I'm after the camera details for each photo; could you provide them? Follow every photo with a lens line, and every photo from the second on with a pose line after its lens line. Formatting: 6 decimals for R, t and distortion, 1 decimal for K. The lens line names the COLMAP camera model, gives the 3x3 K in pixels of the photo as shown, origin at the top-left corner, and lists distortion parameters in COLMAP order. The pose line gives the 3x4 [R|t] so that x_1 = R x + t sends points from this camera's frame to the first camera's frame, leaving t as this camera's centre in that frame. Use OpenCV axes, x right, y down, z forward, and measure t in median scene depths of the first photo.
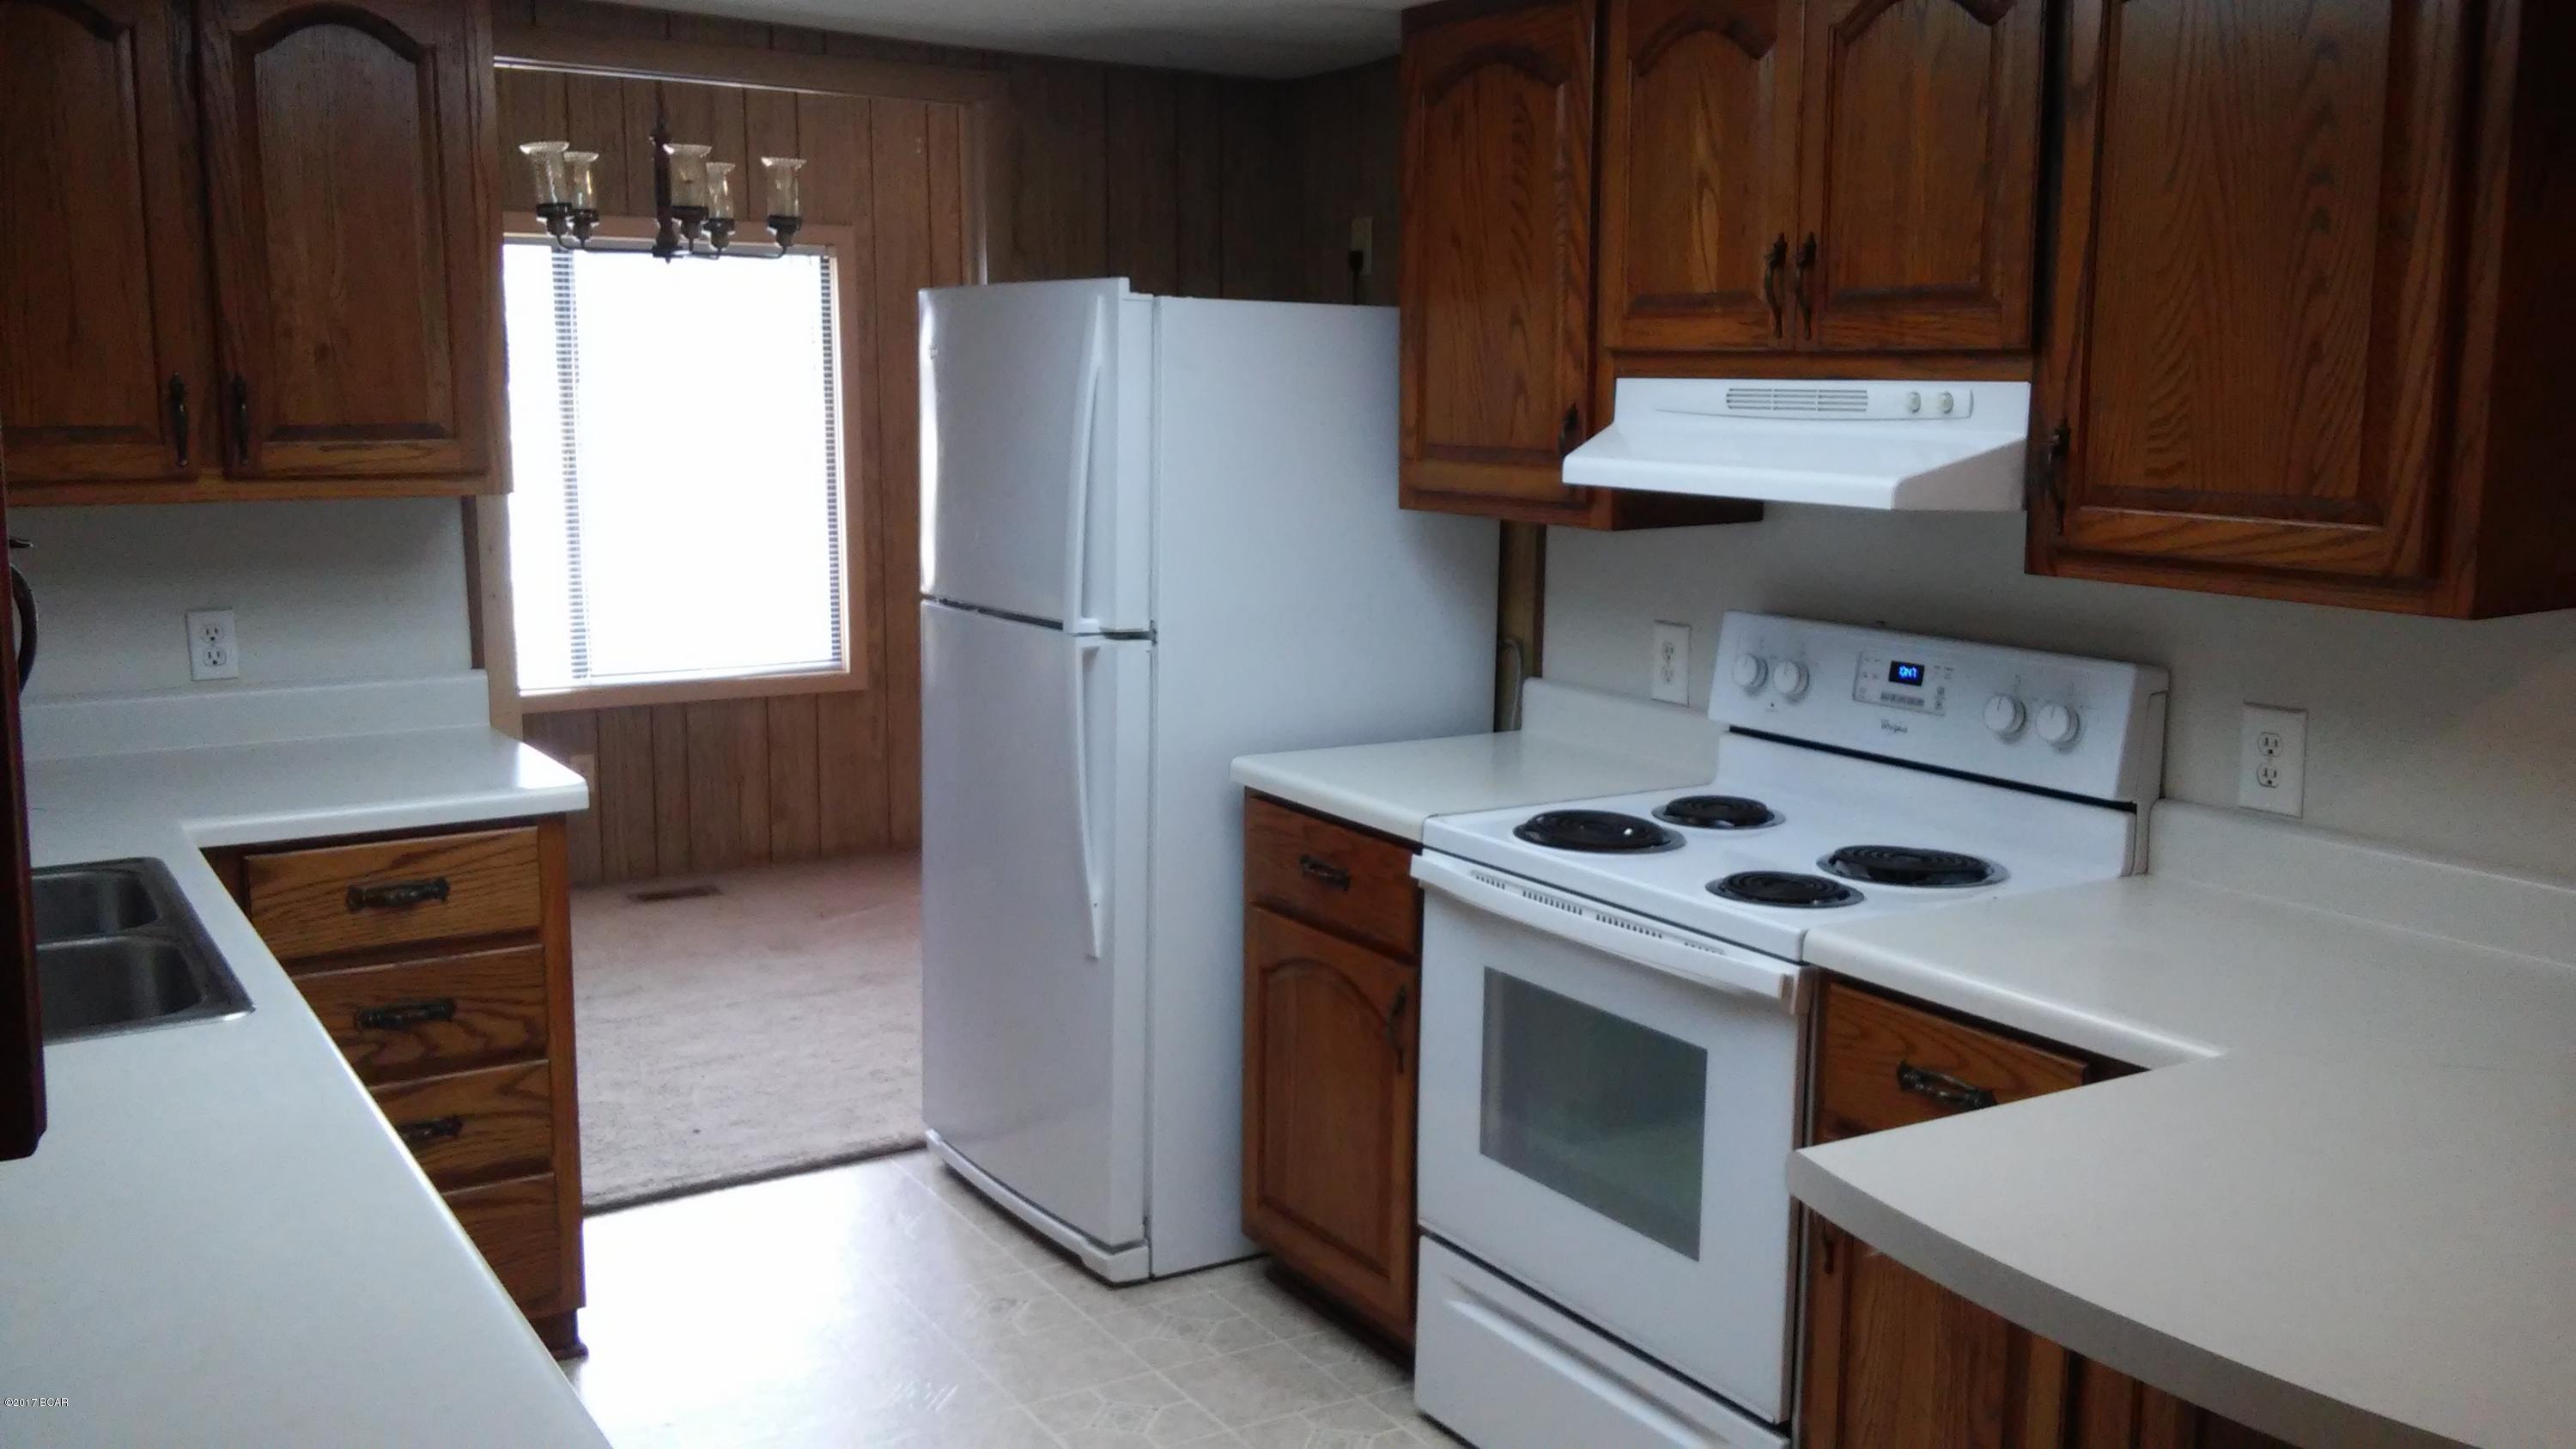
lens RADIAL K [[2226.2, 0, 1288.0], [0, 2226.2, 724.5], [0, 0, 1]] dist [0.003252, 0.000637]
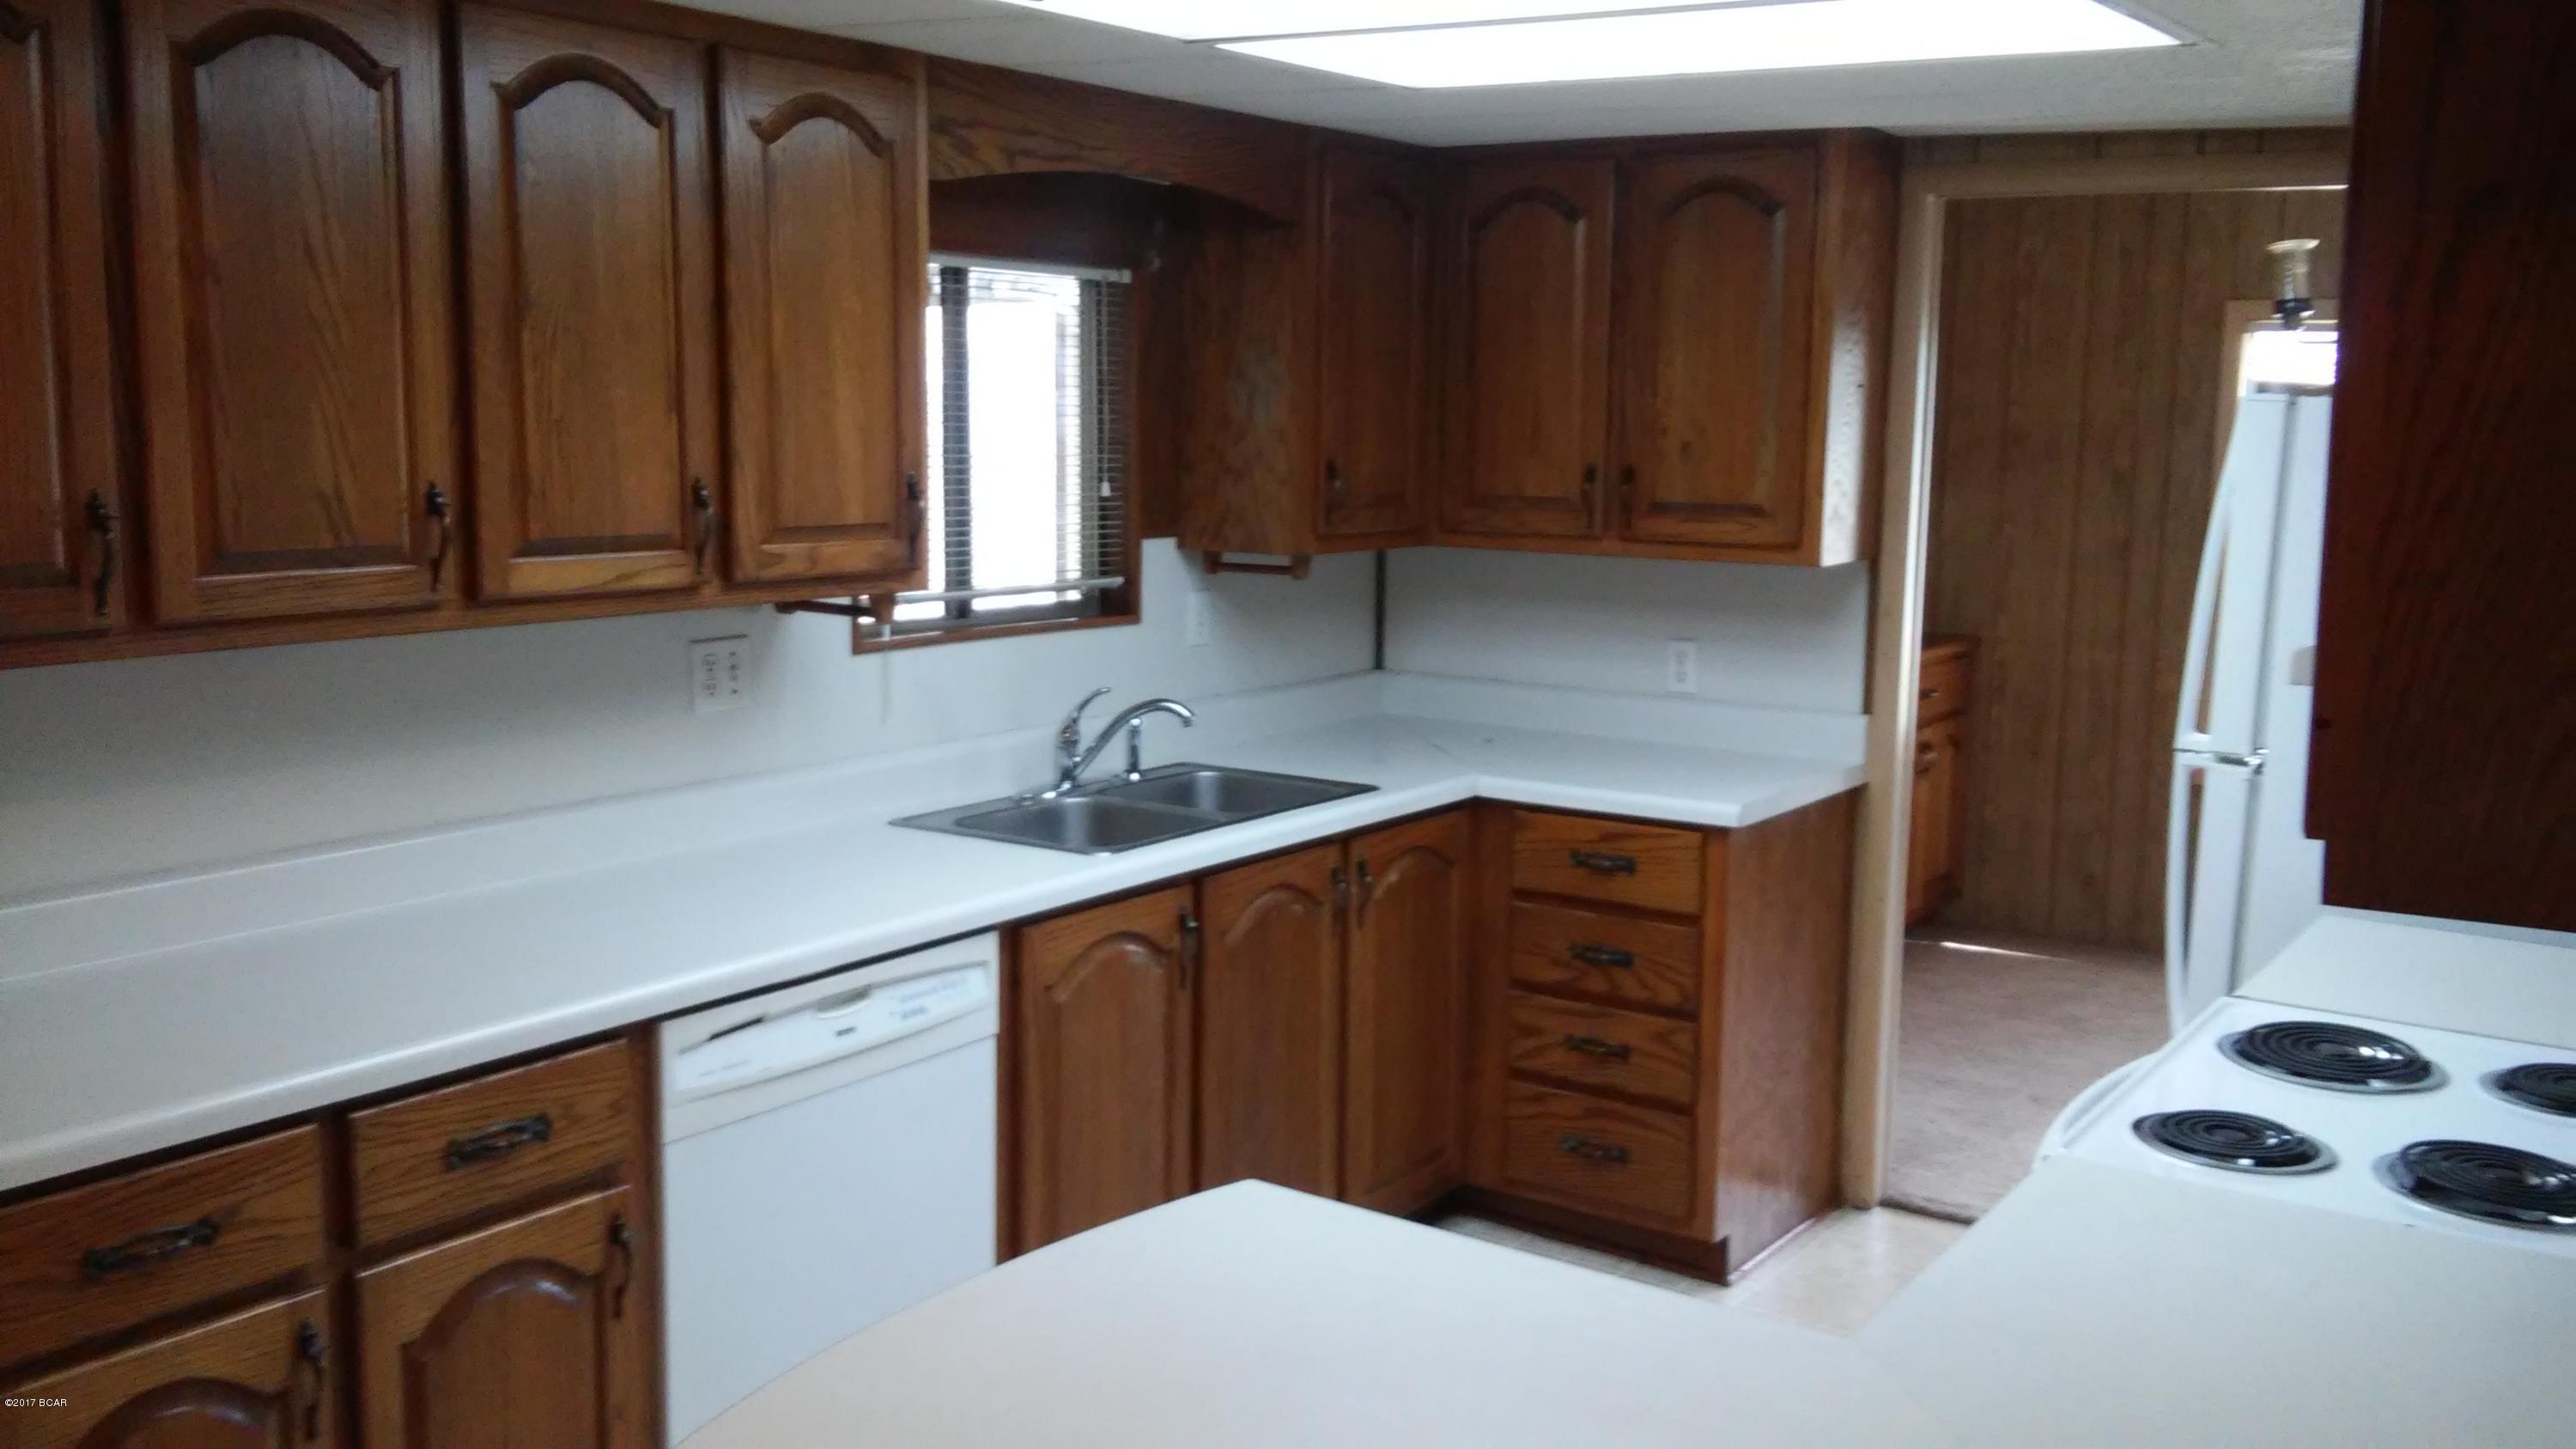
lens RADIAL K [[2226.2, 0, 1288.0], [0, 2226.2, 724.5], [0, 0, 1]] dist [0.003252, 0.000637]
pose [[0.379922, 0.125082, -0.916523, 0.690962], [-0.154195, 0.985516, 0.070580, -0.064616], [0.912076, 0.114509, 0.393706, 0.302109]]
